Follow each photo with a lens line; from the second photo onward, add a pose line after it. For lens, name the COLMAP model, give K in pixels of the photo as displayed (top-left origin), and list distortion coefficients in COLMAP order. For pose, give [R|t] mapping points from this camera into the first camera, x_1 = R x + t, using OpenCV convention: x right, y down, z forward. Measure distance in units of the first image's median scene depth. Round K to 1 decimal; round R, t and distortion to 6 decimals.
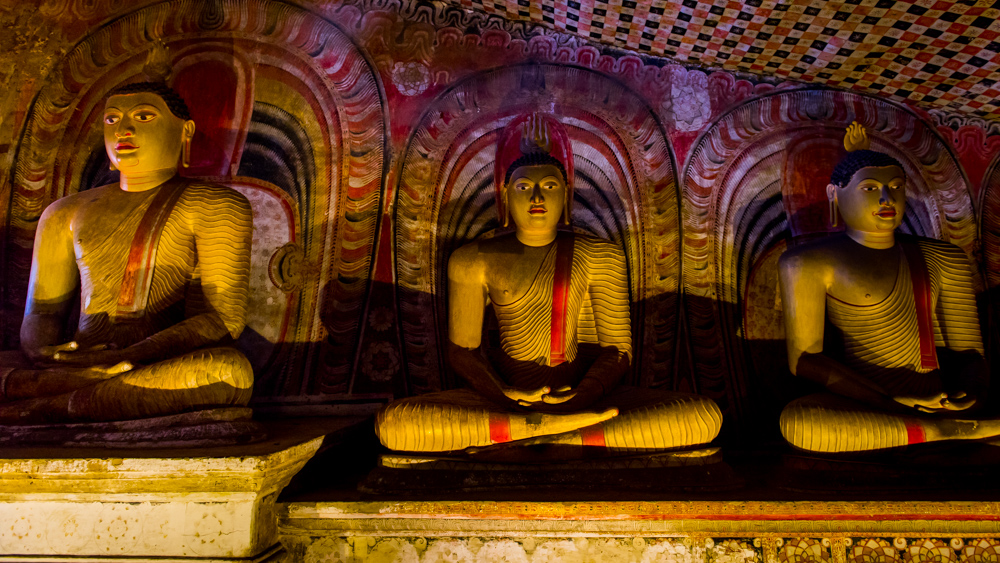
lens RADIAL K [[722.2, 0, 471.2], [0, 722.2, 282.9], [0, 0, 1]] dist [0.002636, -0.005490]
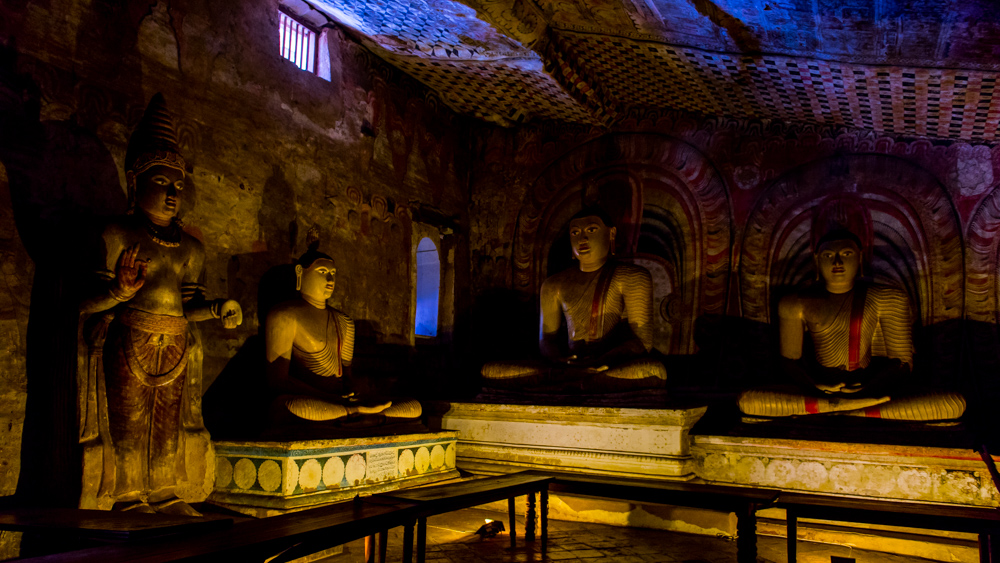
lens RADIAL K [[722.2, 0, 471.2], [0, 722.2, 282.9], [0, 0, 1]] dist [0.002636, -0.005490]
pose [[0.899796, -0.039804, -0.434491, 0.048028], [0.035682, 0.999207, -0.017644, -0.064731], [0.434849, 0.000372, 0.900503, -0.645765]]
